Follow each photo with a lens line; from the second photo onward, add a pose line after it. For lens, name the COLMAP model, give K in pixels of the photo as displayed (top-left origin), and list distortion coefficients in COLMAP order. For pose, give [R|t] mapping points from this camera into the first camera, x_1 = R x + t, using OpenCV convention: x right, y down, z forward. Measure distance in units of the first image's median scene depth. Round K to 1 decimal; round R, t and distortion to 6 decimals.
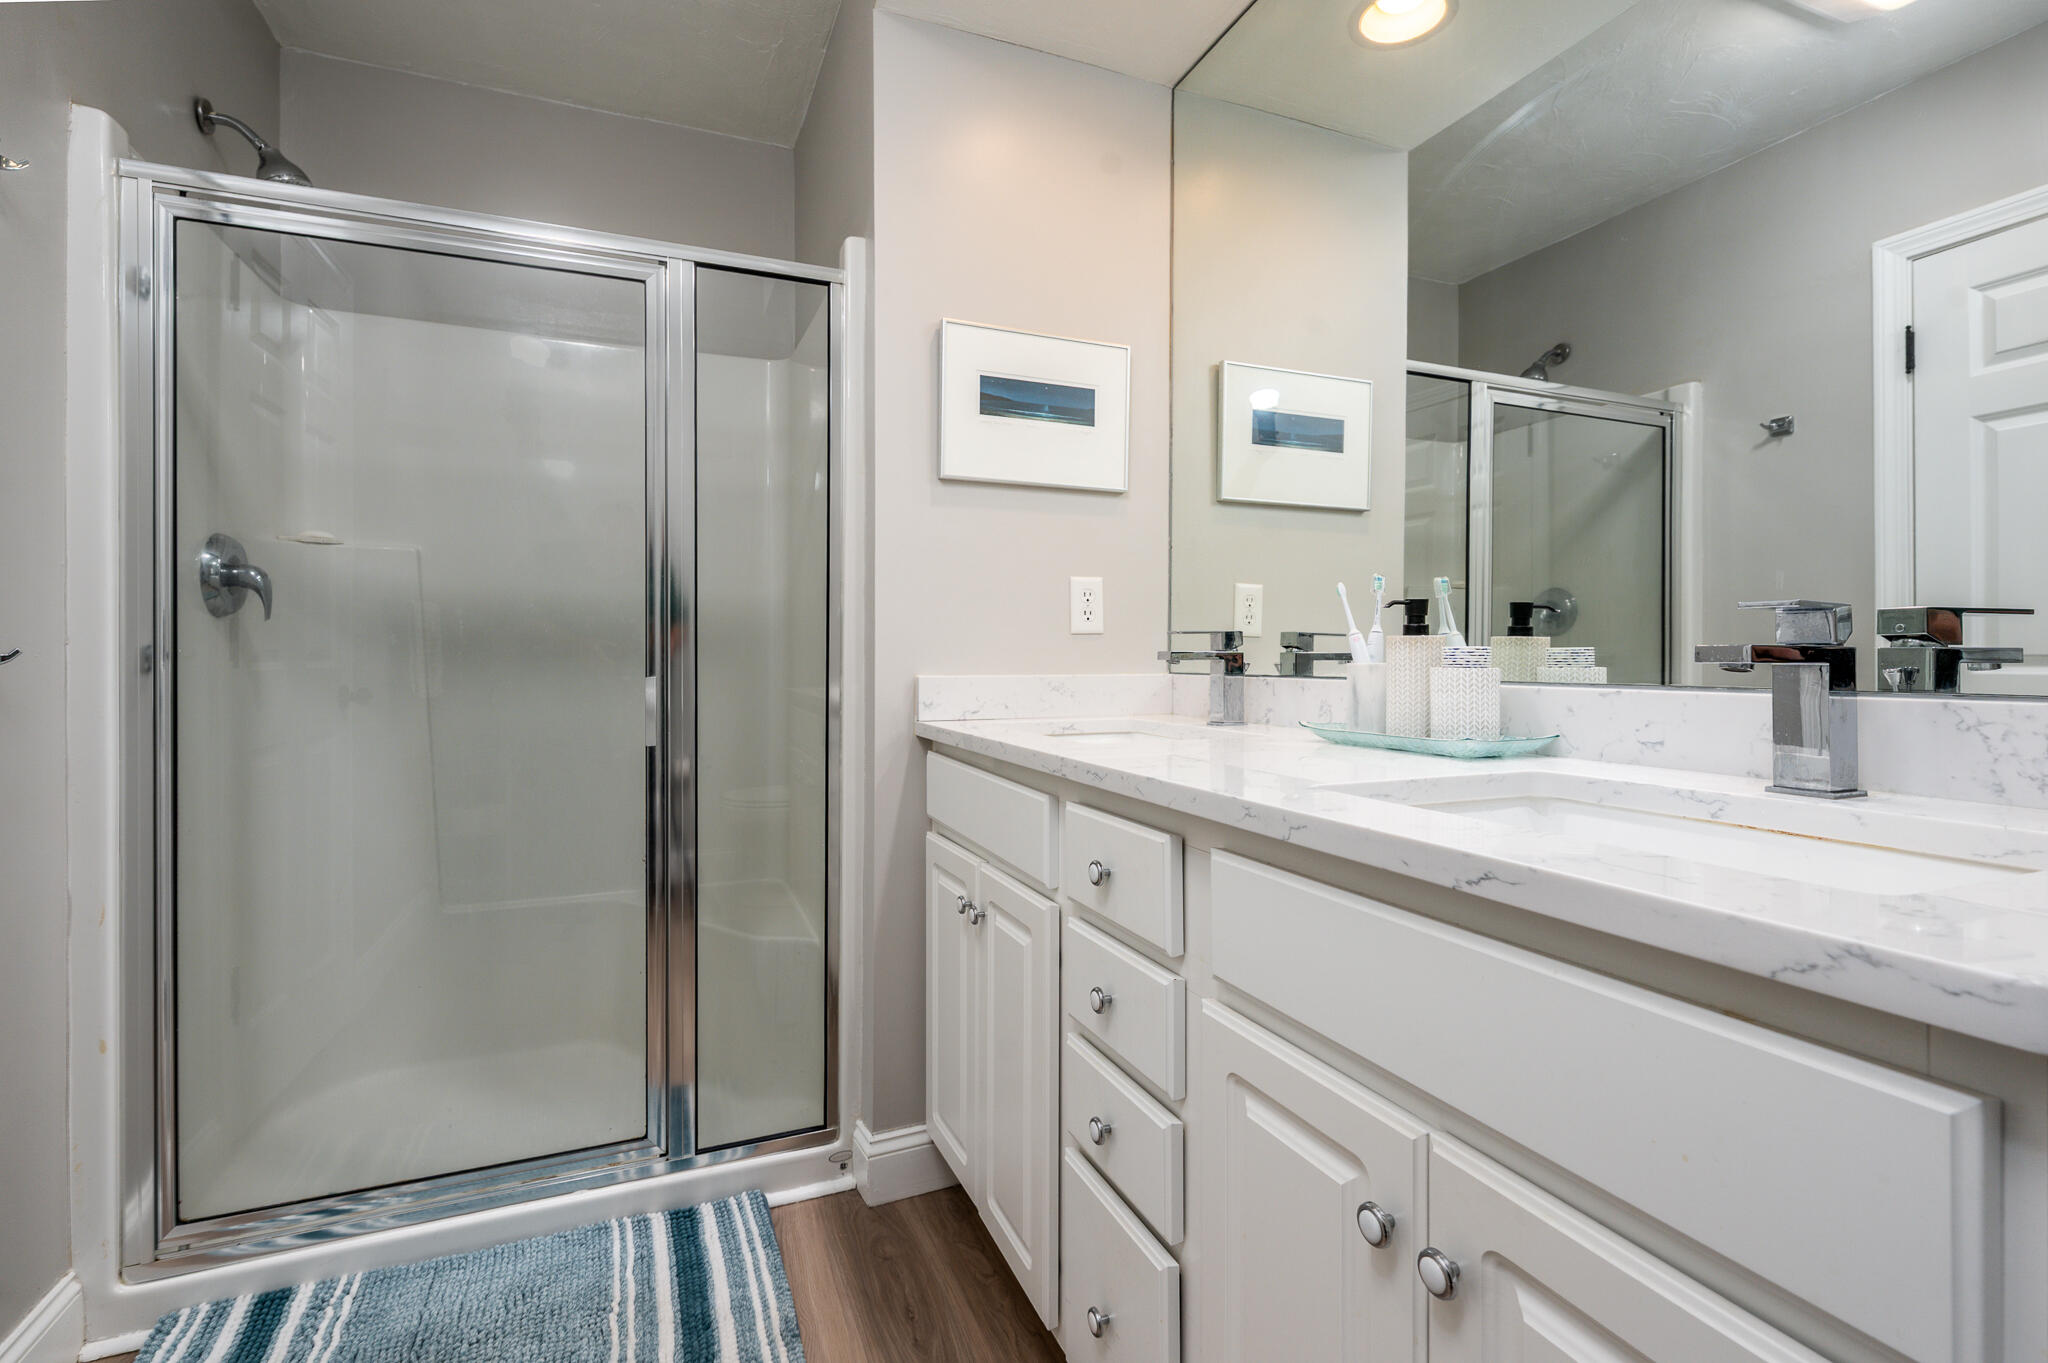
lens RADIAL K [[898.5, 0, 1020.5], [0, 898.5, 665.5], [0, 0, 1]] dist [0.001513, -0.000036]
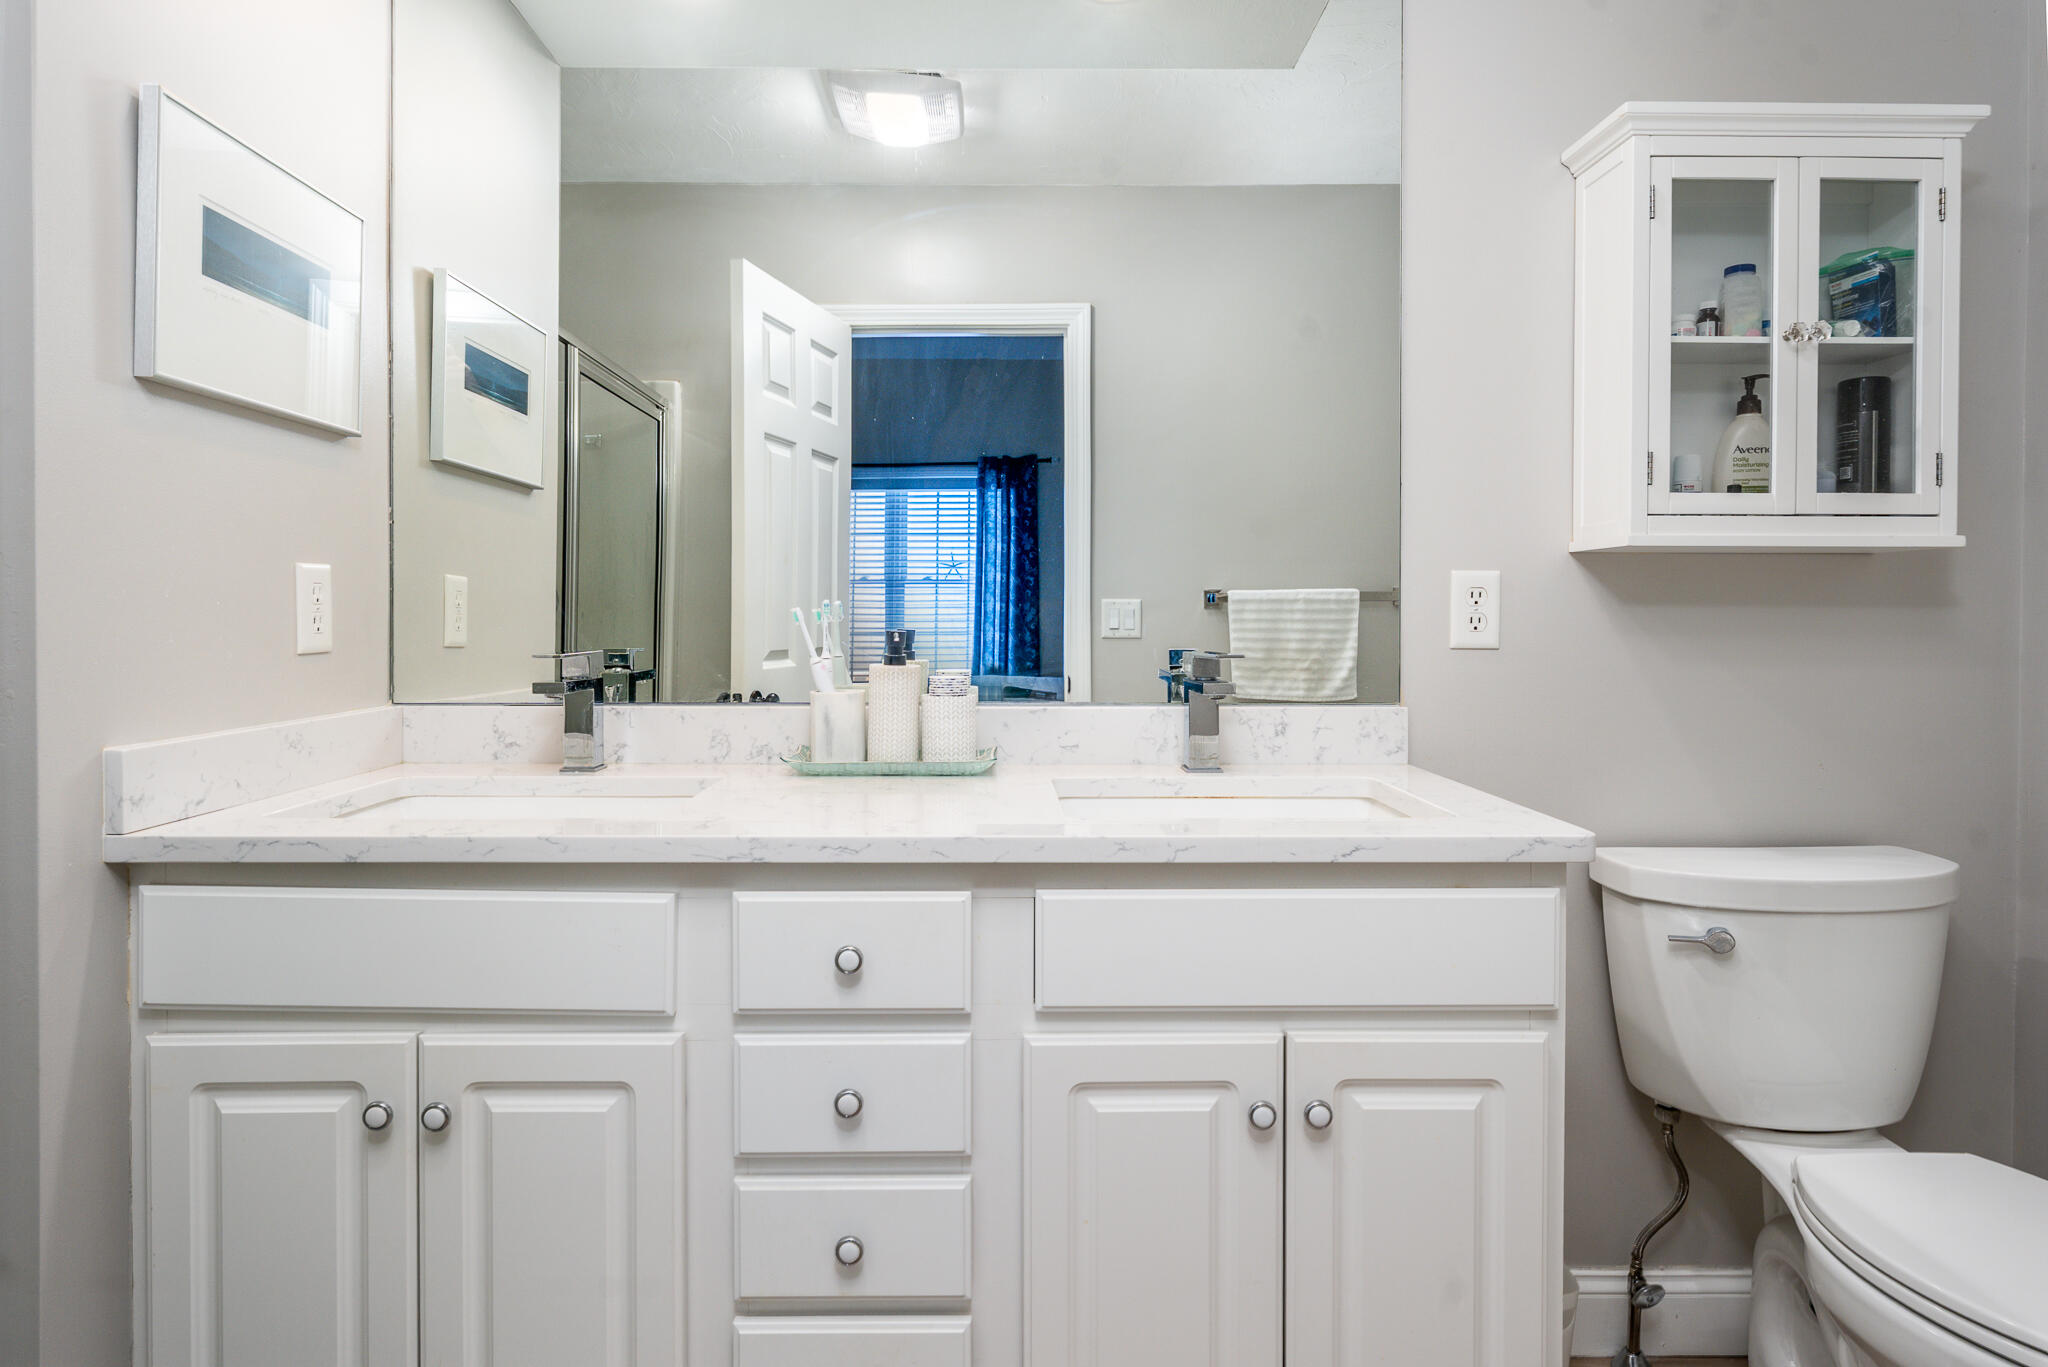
lens RADIAL K [[1125.2, 0, 1018.7], [0, 1125.2, 637.5], [0, 0, 1]] dist [-0.003106, -0.000793]
pose [[0.375622, -0.014083, 0.926666, -0.636731], [0.005652, 0.999901, 0.012905, -0.071374], [-0.926756, 0.000390, 0.375665, 0.319228]]
